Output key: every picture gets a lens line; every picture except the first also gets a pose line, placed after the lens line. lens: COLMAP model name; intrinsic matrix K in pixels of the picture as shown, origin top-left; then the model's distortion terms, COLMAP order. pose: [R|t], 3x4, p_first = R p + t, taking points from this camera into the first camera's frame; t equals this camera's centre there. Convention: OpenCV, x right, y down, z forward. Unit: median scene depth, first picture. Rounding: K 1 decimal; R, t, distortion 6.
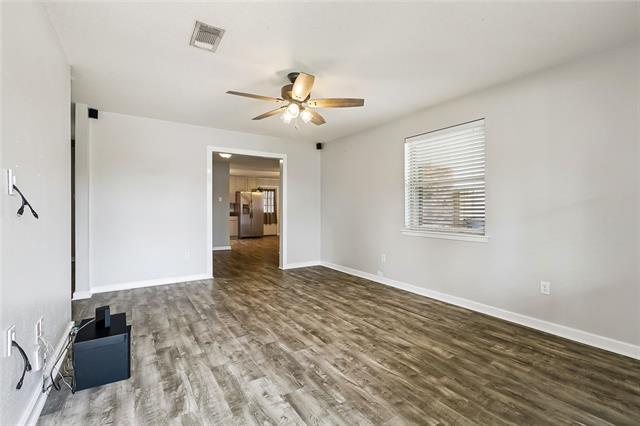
lens RADIAL K [[286.6, 0, 319.7], [0, 286.6, 209.0], [0, 0, 1]] dist [-0.000281, -0.000066]
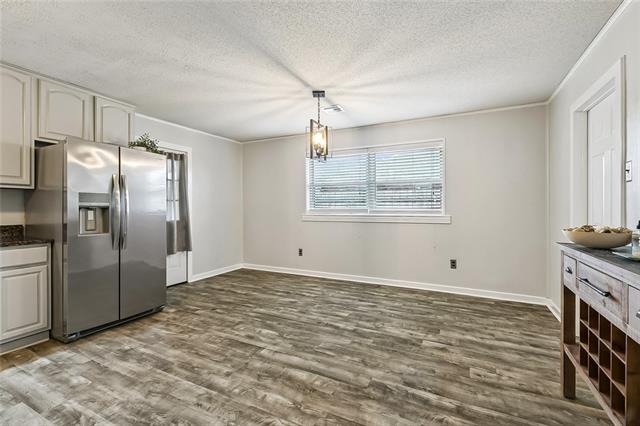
lens RADIAL K [[286.6, 0, 319.7], [0, 286.6, 209.0], [0, 0, 1]] dist [-0.000281, -0.000066]
pose [[0.870620, -0.001181, 0.491954, -0.190682], [-0.000452, 0.999995, 0.003200, -0.004529], [-0.491955, -0.003008, 0.870615, 0.634003]]
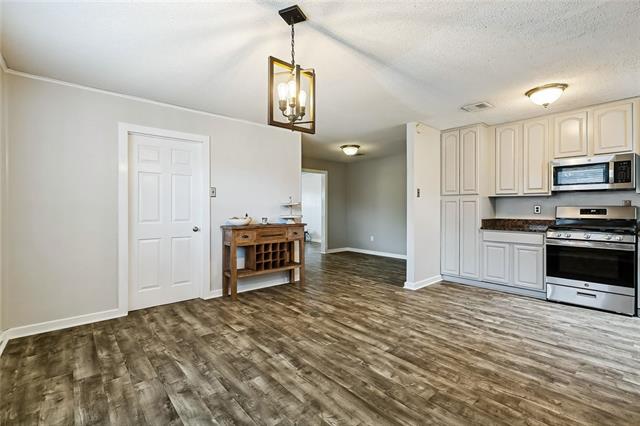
lens RADIAL K [[286.6, 0, 319.7], [0, 286.6, 209.0], [0, 0, 1]] dist [-0.000281, -0.000066]
pose [[-0.992466, 0.004001, -0.122451, -0.054365], [0.003460, 0.999983, 0.004634, -0.005656], [0.122468, 0.004175, -0.992464, 1.024900]]
